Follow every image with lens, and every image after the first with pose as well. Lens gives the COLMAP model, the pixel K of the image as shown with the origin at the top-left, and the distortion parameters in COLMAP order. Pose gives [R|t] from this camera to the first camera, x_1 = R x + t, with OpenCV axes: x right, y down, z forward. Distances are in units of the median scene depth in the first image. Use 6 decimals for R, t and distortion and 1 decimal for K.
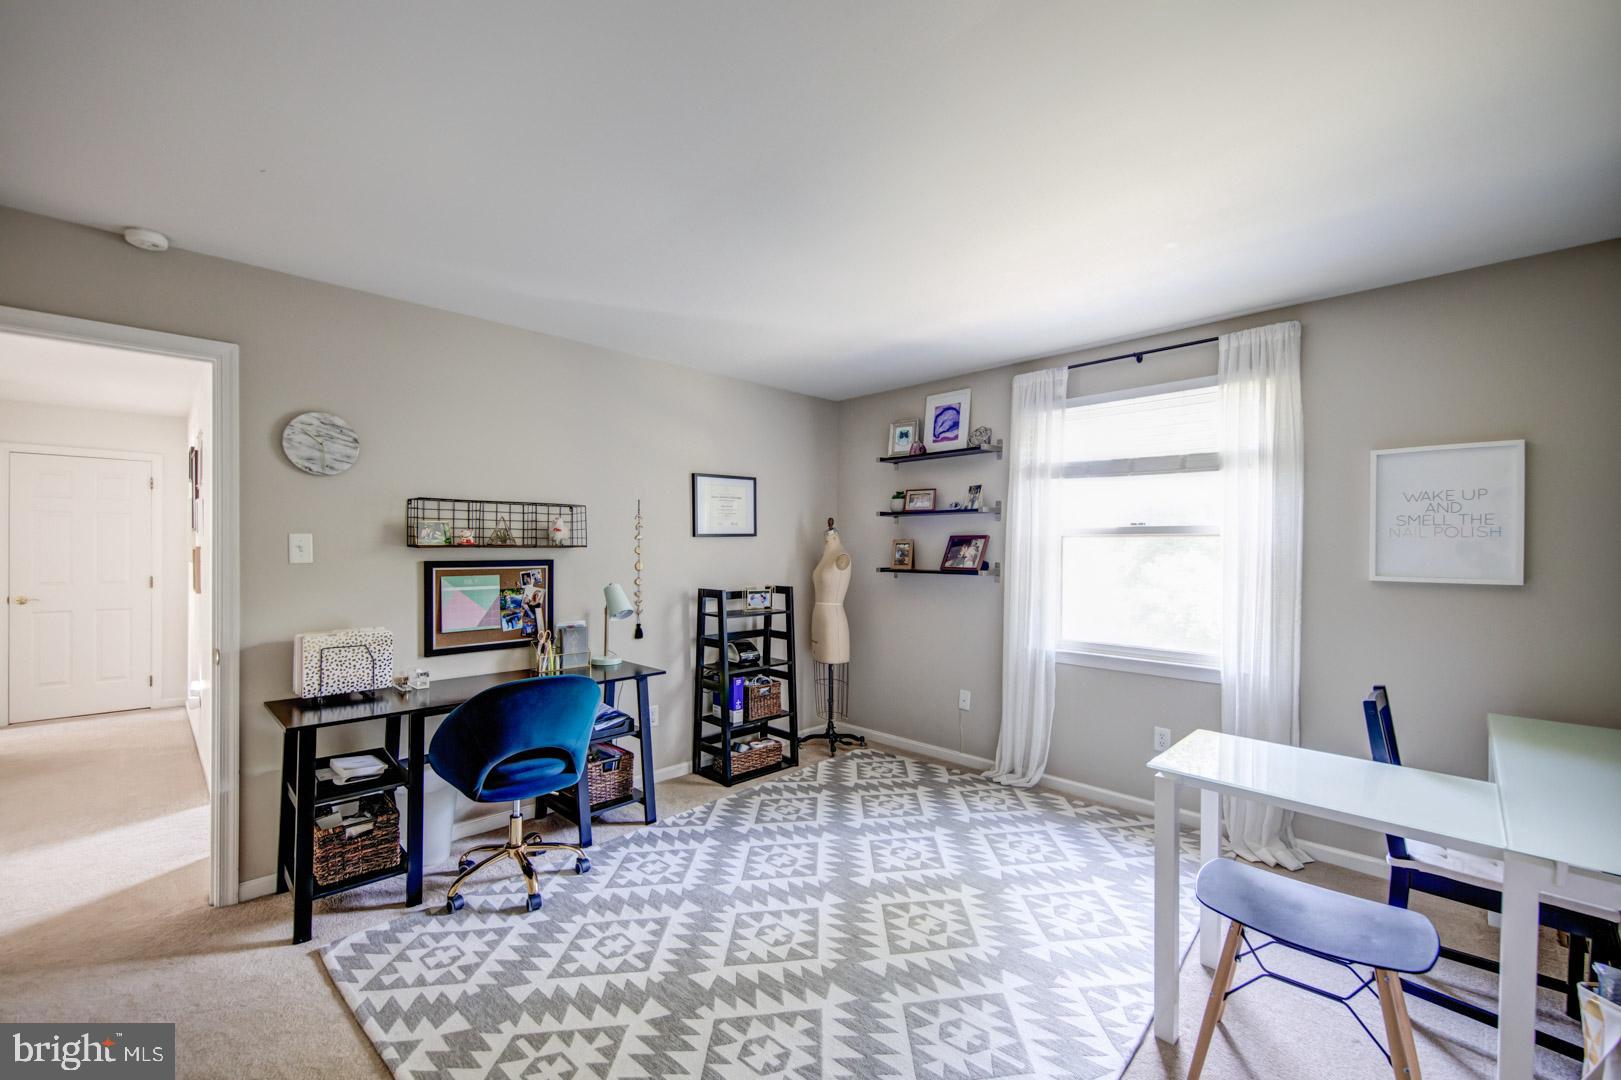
lens RADIAL K [[684.2, 0, 810.5], [0, 684.2, 540.0], [0, 0, 1]] dist [0.008480, -0.000066]
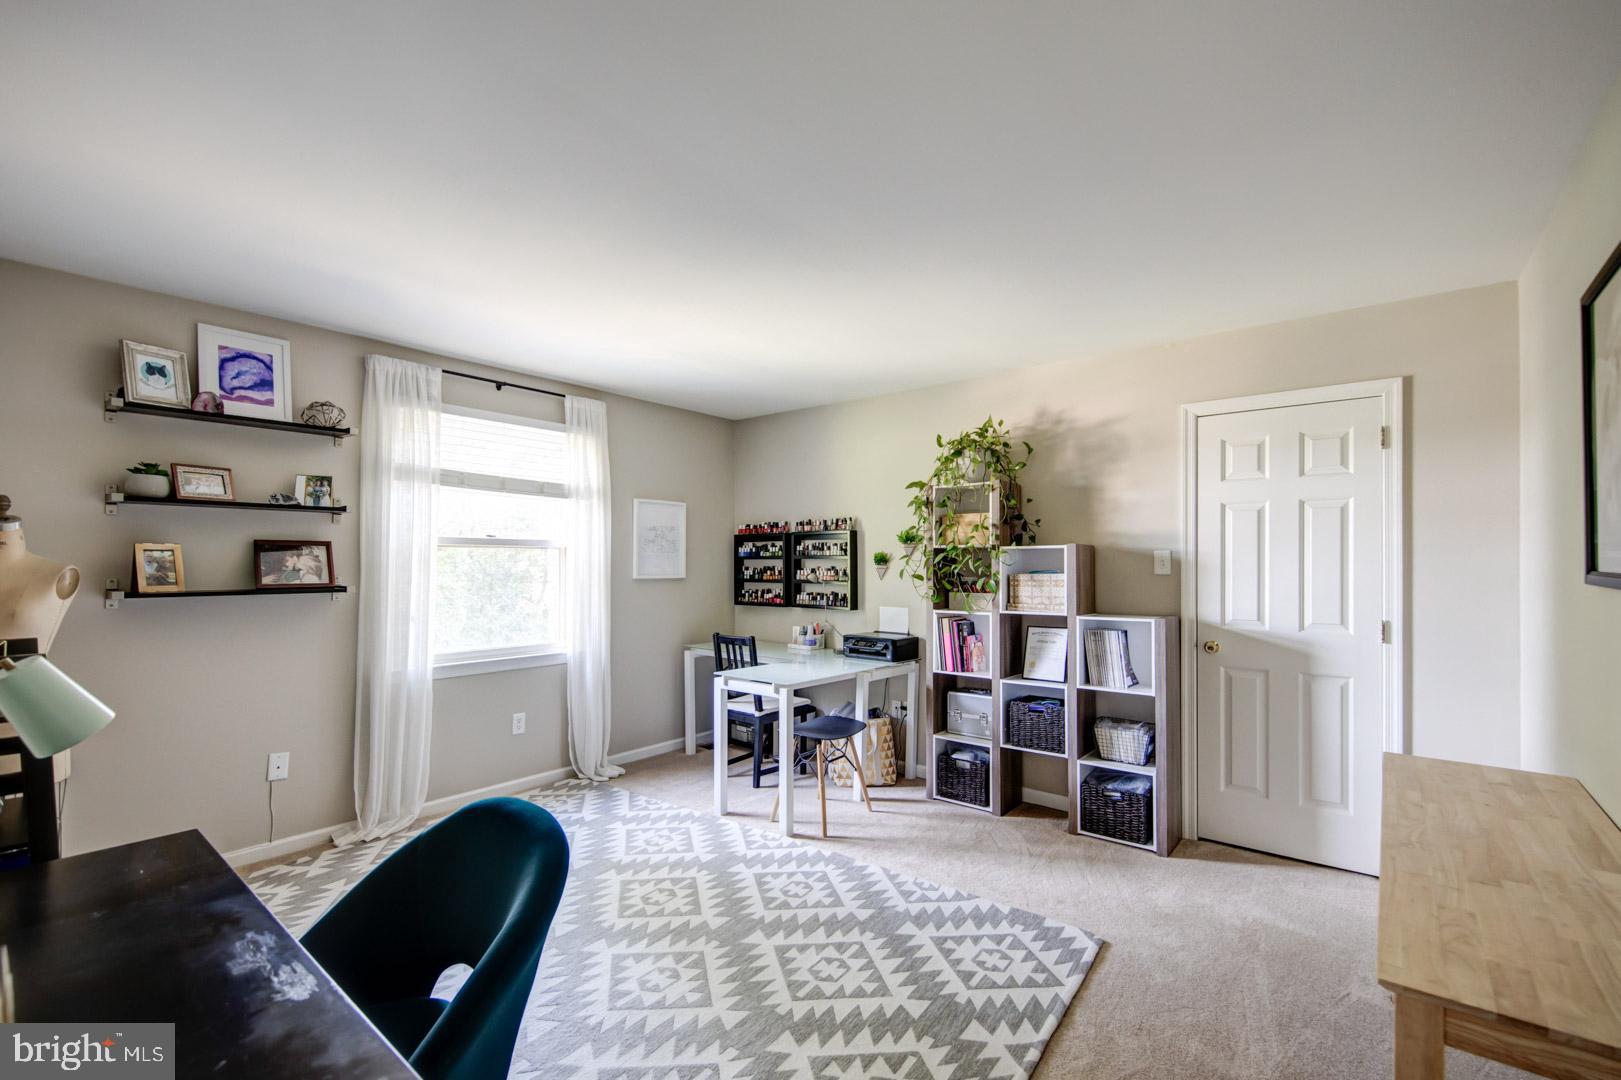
lens RADIAL K [[701.3, 0, 804.3], [0, 701.3, 556.8], [0, 0, 1]] dist [0.006448, -0.000191]
pose [[-0.117532, 0.004355, 0.993060, -0.660305], [-0.012269, 0.999908, -0.005837, 0.009318], [-0.992993, -0.012870, -0.117468, 0.604683]]
